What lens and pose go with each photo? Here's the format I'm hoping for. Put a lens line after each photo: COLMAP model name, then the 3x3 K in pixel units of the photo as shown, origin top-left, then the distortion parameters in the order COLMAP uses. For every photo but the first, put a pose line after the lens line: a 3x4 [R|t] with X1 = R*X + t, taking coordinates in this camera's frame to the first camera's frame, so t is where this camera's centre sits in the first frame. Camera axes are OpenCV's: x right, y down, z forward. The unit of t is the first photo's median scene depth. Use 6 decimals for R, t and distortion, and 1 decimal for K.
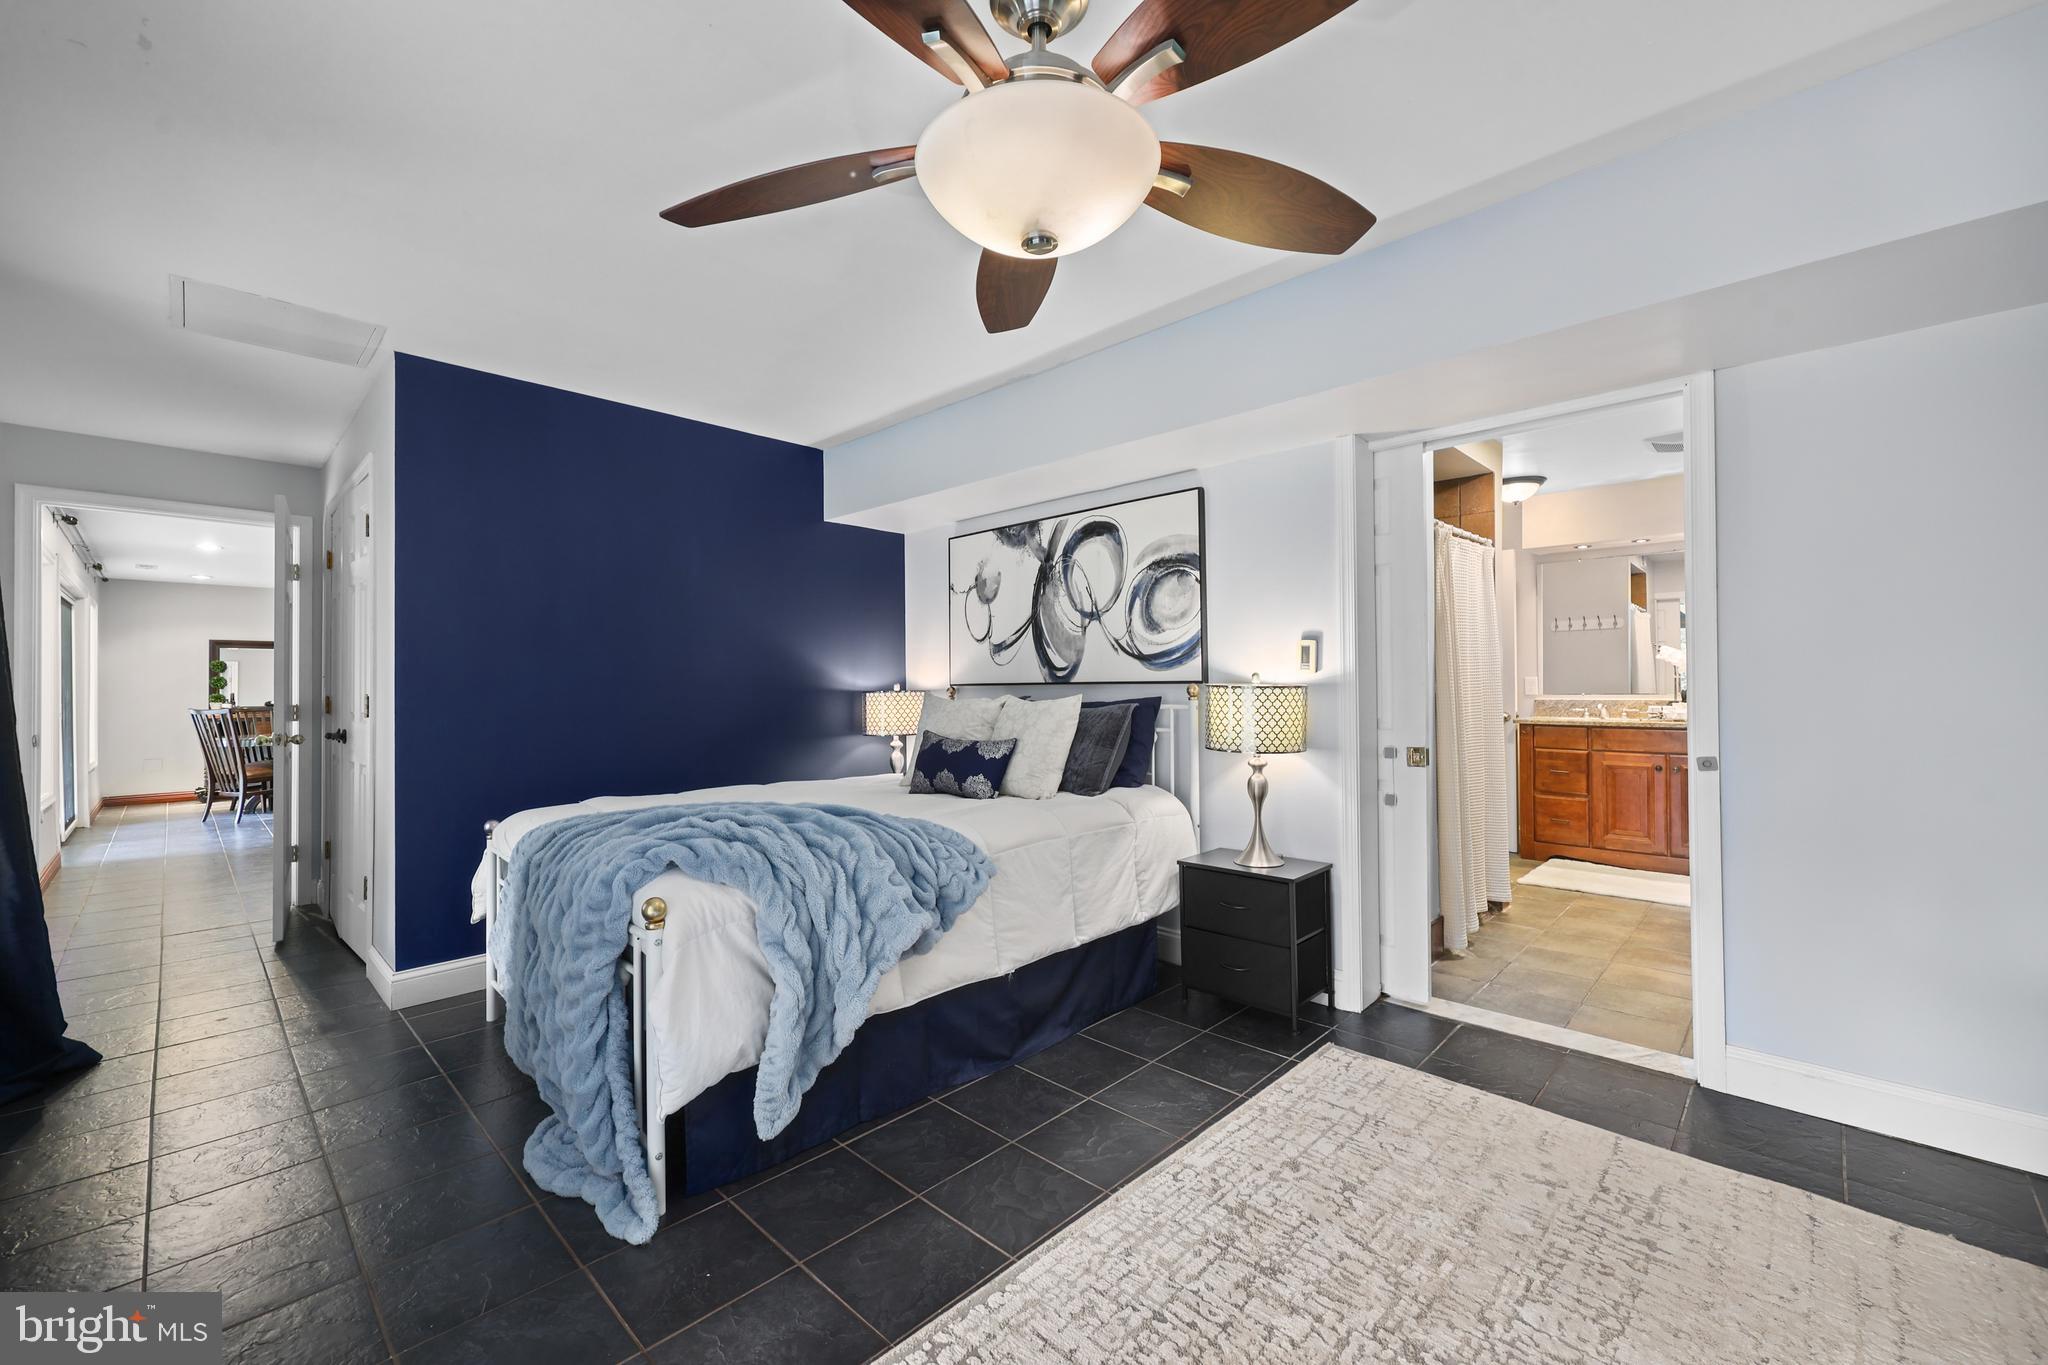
lens RADIAL K [[831.7, 0, 1026.8], [0, 831.7, 685.0], [0, 0, 1]] dist [0.003230, 0.000313]
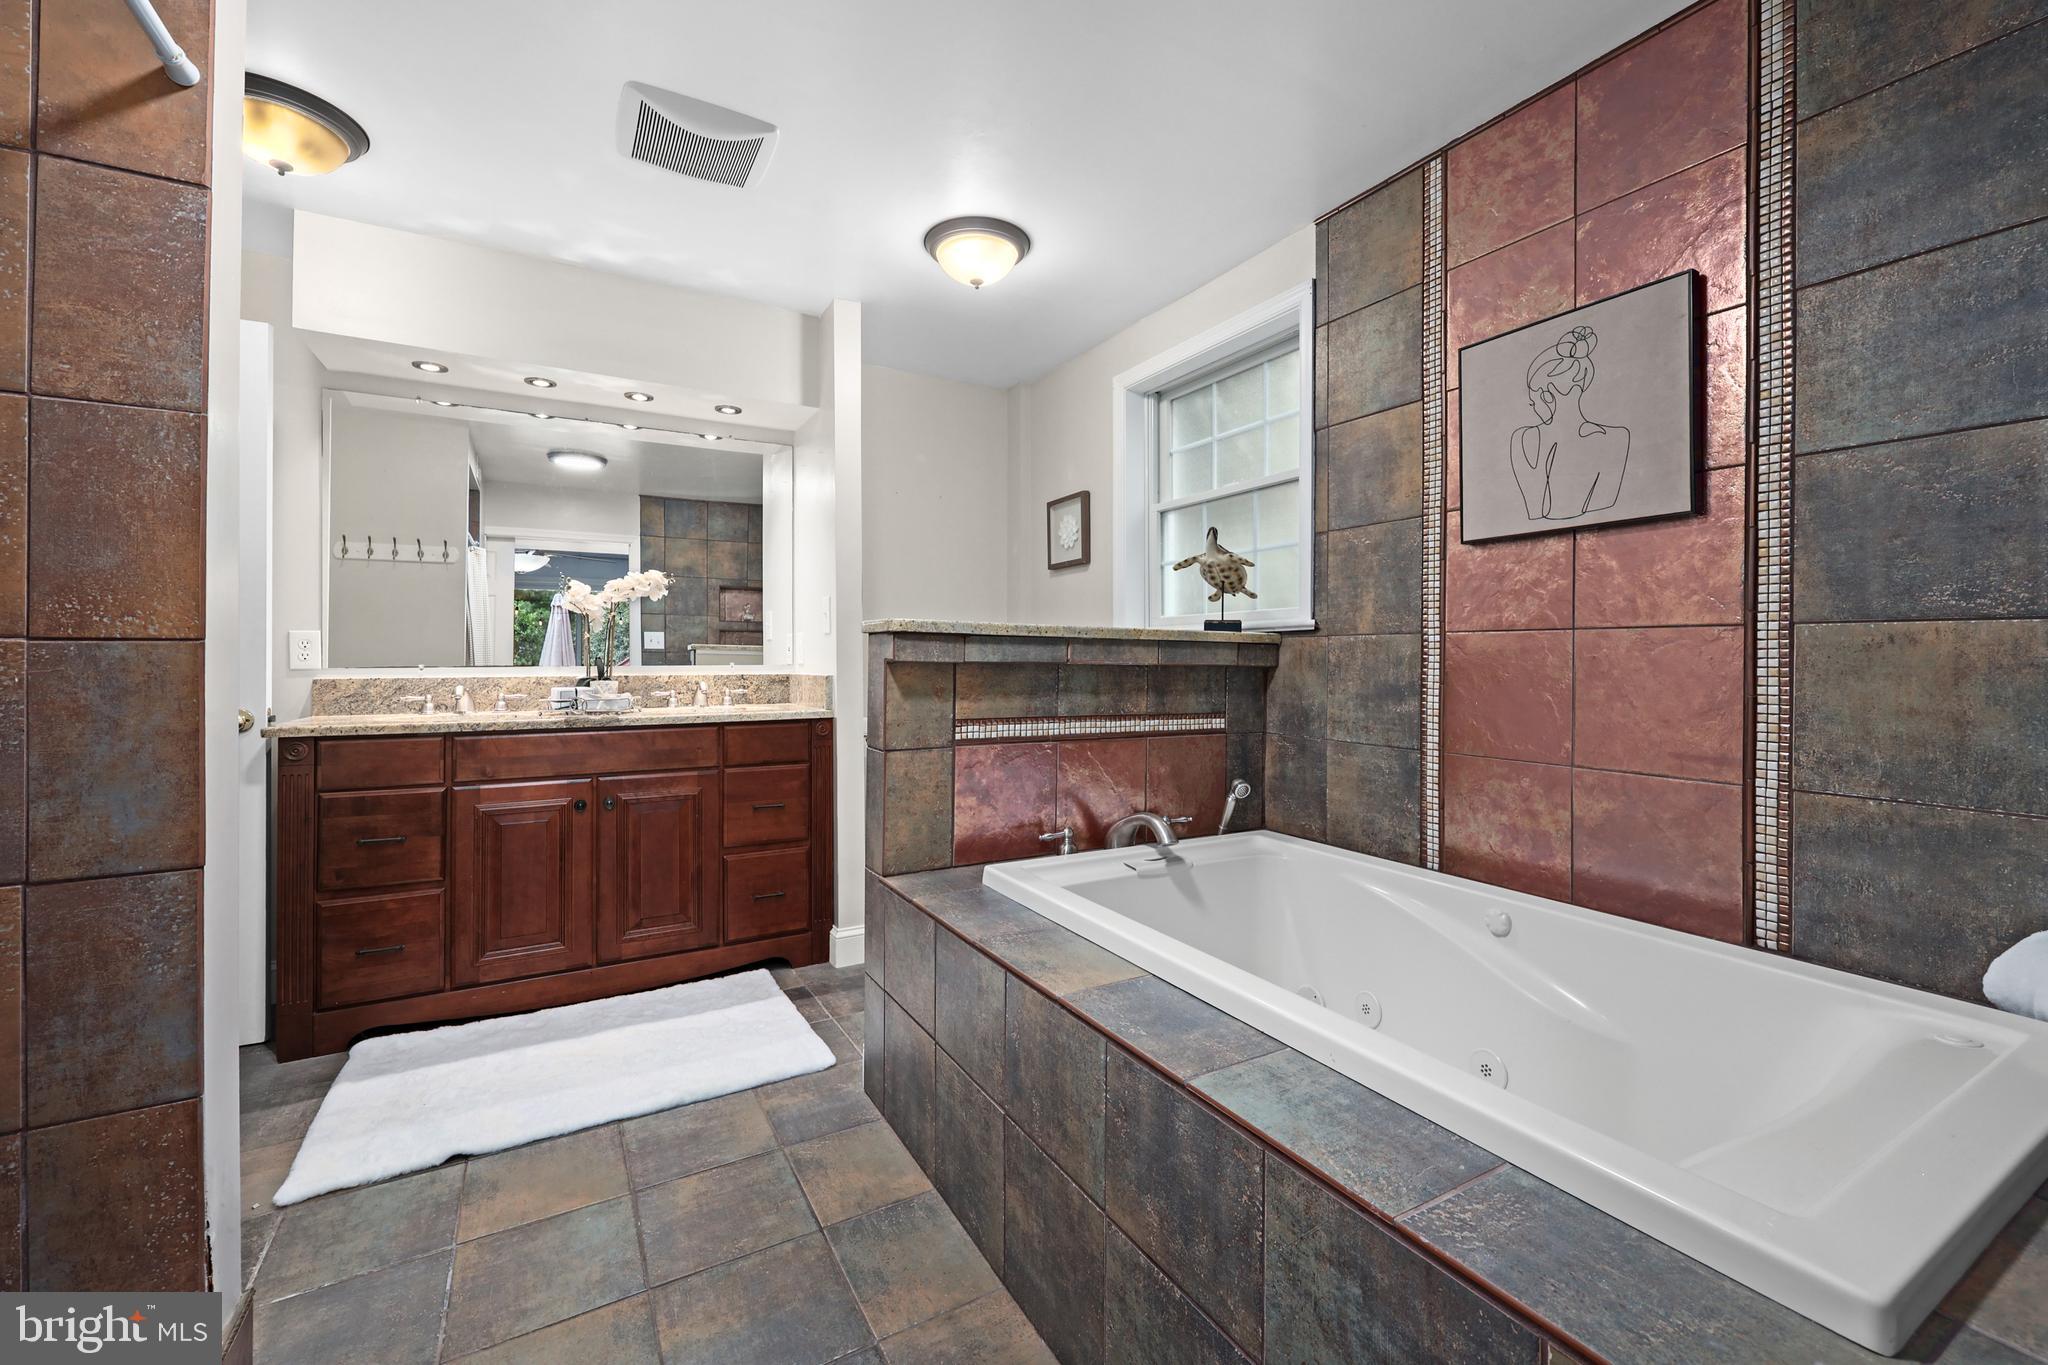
lens RADIAL K [[831.7, 0, 1025.6], [0, 831.7, 652.9], [0, 0, 1]] dist [0.003230, 0.000313]
pose [[0.287479, 0.010124, 0.957734, 0.317637], [-0.005609, 0.999945, -0.008886, 0.005448], [-0.957771, -0.002817, 0.287519, 0.553908]]
